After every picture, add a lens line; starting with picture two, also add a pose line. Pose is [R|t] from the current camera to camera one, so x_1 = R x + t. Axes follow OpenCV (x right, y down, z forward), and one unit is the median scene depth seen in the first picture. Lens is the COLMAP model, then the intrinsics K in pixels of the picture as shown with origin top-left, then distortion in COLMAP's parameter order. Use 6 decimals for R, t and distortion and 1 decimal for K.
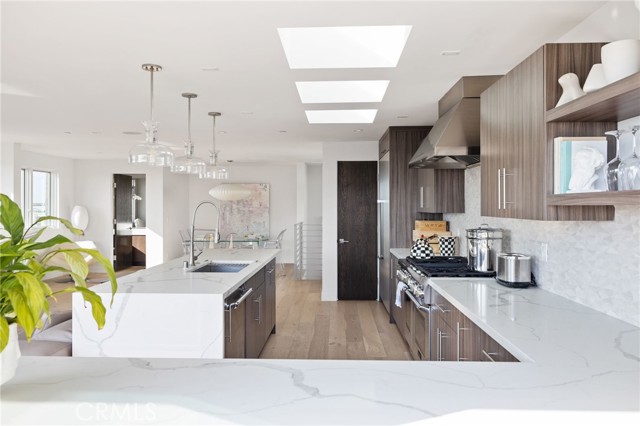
lens RADIAL K [[461.0, 0, 320.3], [0, 461.0, 205.2], [0, 0, 1]] dist [-0.002143, -0.000675]
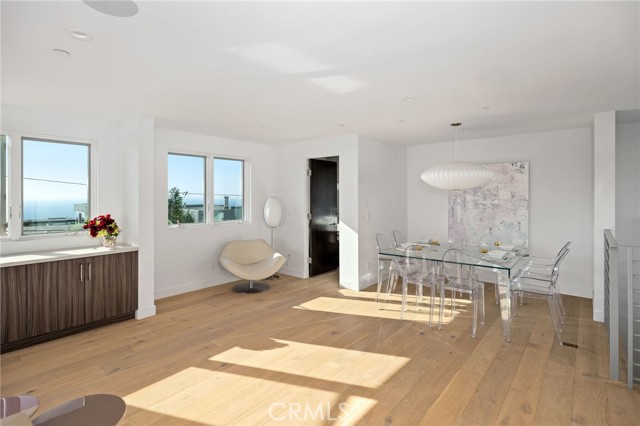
lens RADIAL K [[320.0, 0, 319.6], [0, 320.0, 197.6], [0, 0, 1]] dist [-0.005237, -0.000579]
pose [[0.785806, -0.001179, -0.618471, -0.079250], [0.004168, 0.999986, 0.003390, -0.000642], [0.618459, -0.005242, 0.785800, 0.581250]]
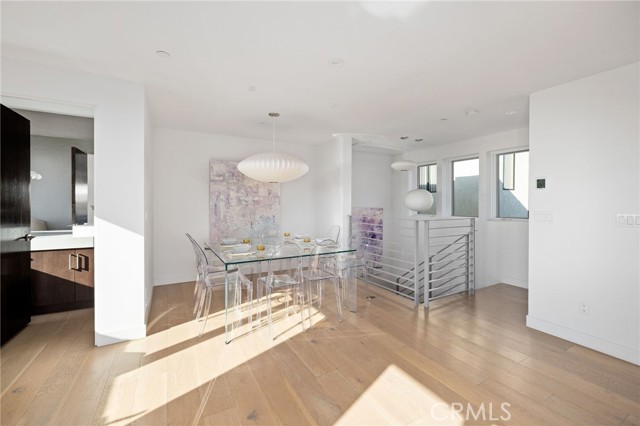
lens RADIAL K [[268.0, 0, 319.6], [0, 268.0, 210.9], [0, 0, 1]] dist [0.000821, 0.000038]
pose [[0.855239, -0.013109, 0.518068, -0.339244], [-0.000668, 0.999651, 0.026397, 0.019652], [-0.518233, -0.022922, 0.854932, 0.705355]]
